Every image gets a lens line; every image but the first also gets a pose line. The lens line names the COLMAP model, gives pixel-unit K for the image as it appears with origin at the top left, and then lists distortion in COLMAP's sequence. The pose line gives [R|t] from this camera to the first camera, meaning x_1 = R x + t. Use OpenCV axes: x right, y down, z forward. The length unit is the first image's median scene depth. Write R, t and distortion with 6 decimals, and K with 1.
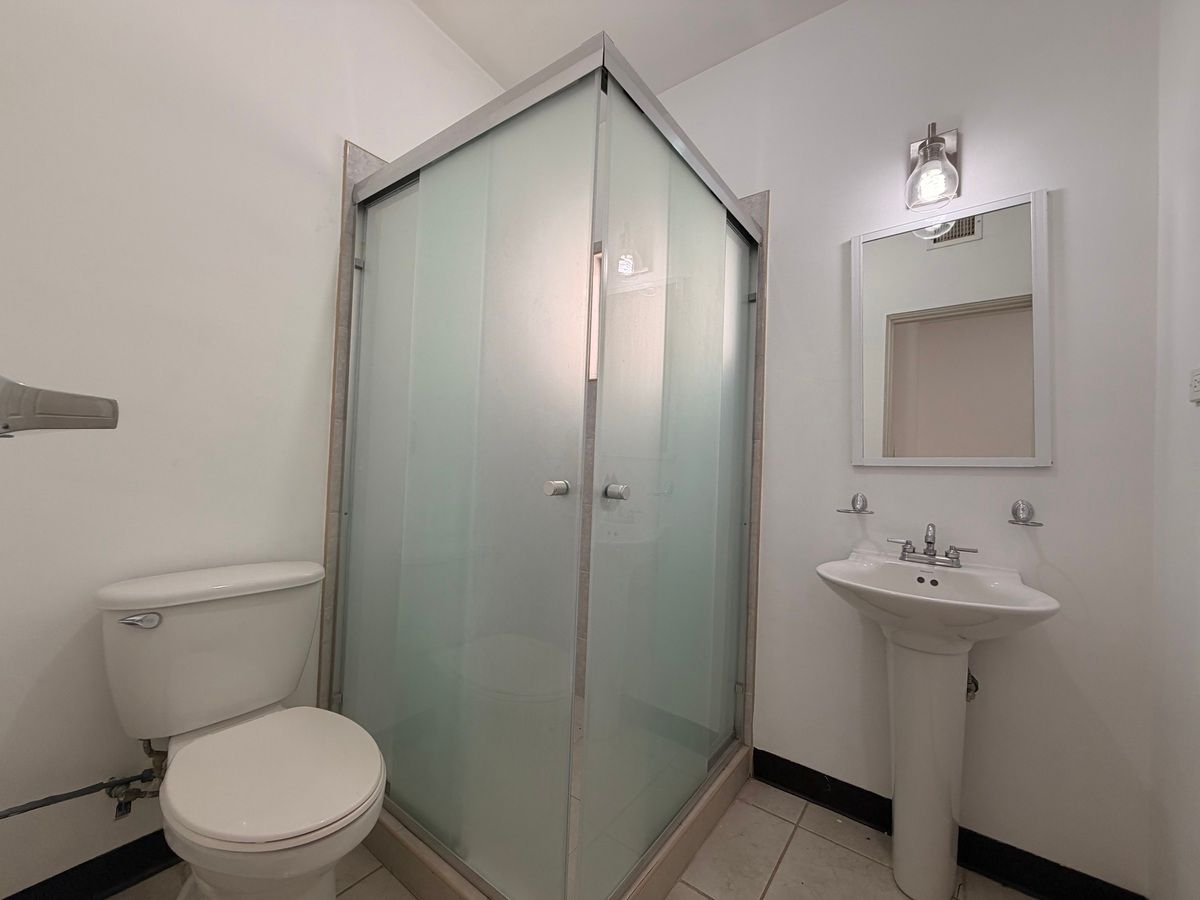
lens RADIAL K [[479.4, 0, 597.4], [0, 479.4, 449.5], [0, 0, 1]] dist [0.000369, -0.000011]
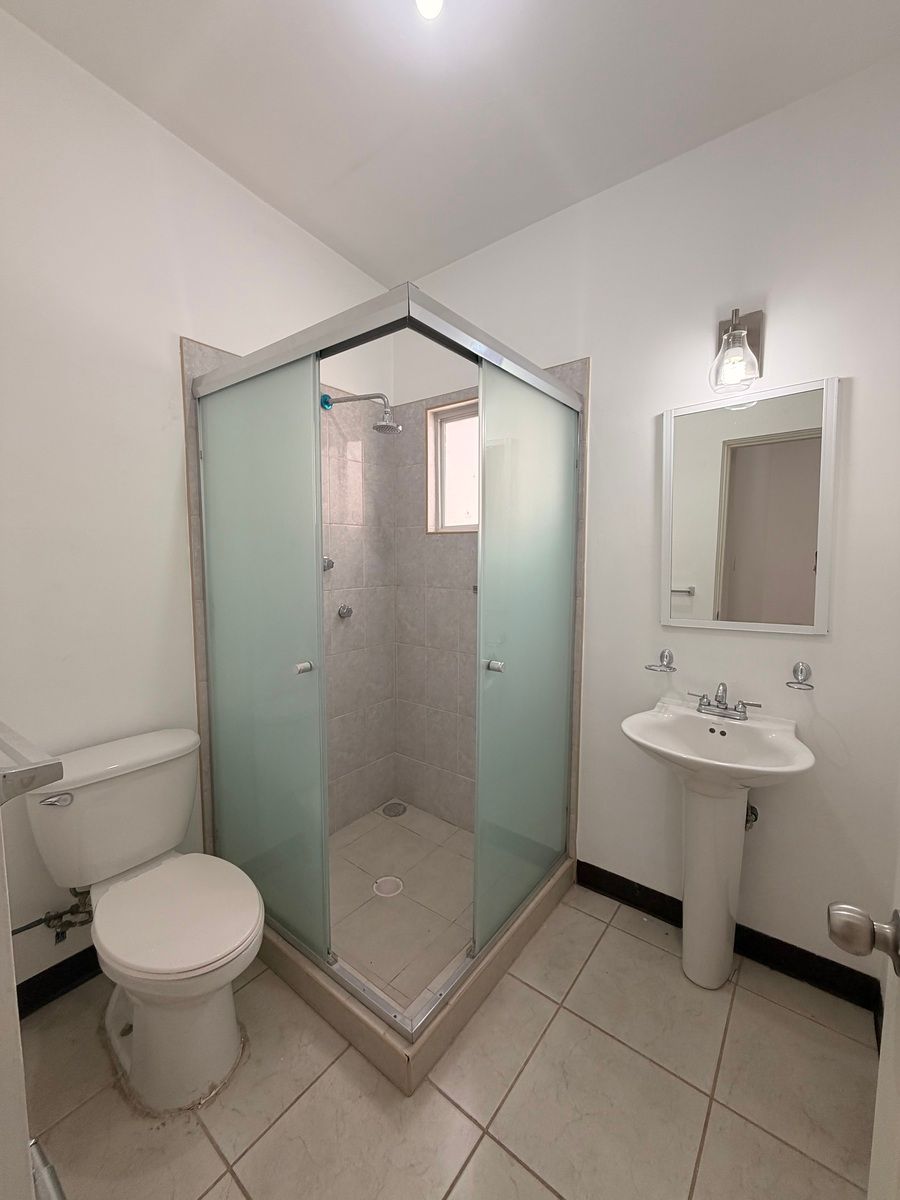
lens RADIAL K [[479.4, 0, 451.3], [0, 479.4, 595.0], [0, 0, 1]] dist [0.000369, -0.000011]
pose [[0.999318, -0.034071, -0.014226, 0.073780], [0.035447, 0.993131, 0.111505, -0.203380], [0.010329, -0.111934, 0.993662, -0.118118]]
